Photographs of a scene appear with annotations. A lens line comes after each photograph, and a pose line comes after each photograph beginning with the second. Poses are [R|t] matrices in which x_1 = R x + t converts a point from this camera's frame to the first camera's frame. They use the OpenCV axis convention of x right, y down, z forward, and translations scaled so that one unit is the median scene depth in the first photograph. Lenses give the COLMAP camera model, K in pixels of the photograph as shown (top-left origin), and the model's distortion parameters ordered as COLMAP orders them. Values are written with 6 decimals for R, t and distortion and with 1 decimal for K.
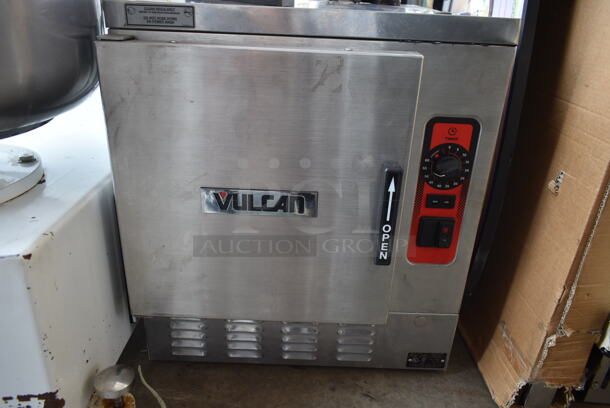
lens RADIAL K [[450.9, 0, 307.9], [0, 450.9, 206.5], [0, 0, 1]] dist [-0.026887, -0.000207]
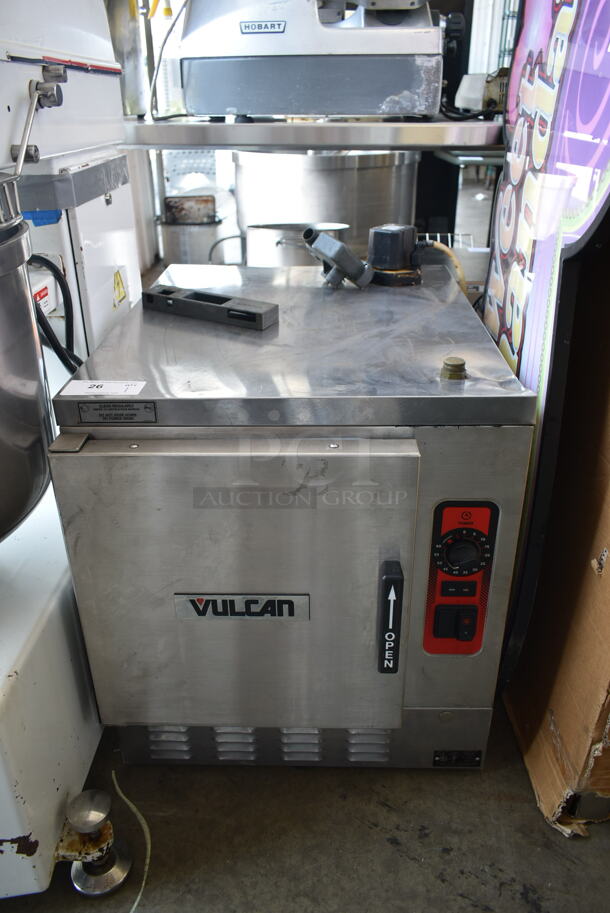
lens RADIAL K [[674.9, 0, 303.7], [0, 674.9, 460.7], [0, 0, 1]] dist [-0.026887, -0.000207]
pose [[0.998013, -0.040279, -0.048463, 0.080312], [0.042295, 0.998250, 0.041334, -0.322612], [0.046713, -0.043302, 0.997969, -0.259329]]
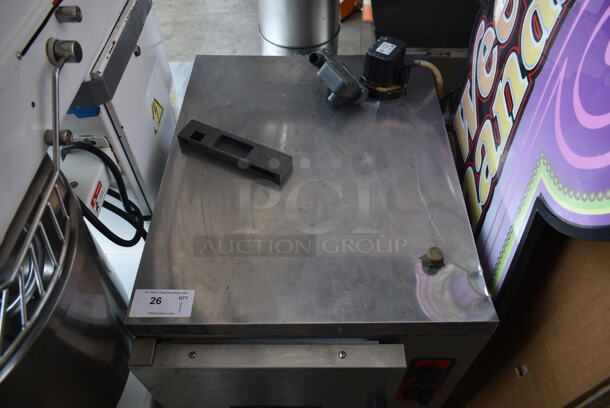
lens RADIAL K [[450.9, 0, 305.4], [0, 450.9, 203.8], [0, 0, 1]] dist [-0.026887, -0.000207]
pose [[0.998139, -0.036738, -0.048663, 0.057010], [0.053931, 0.904299, 0.423480, -1.018673], [0.028448, -0.425317, 0.904597, 0.094860]]
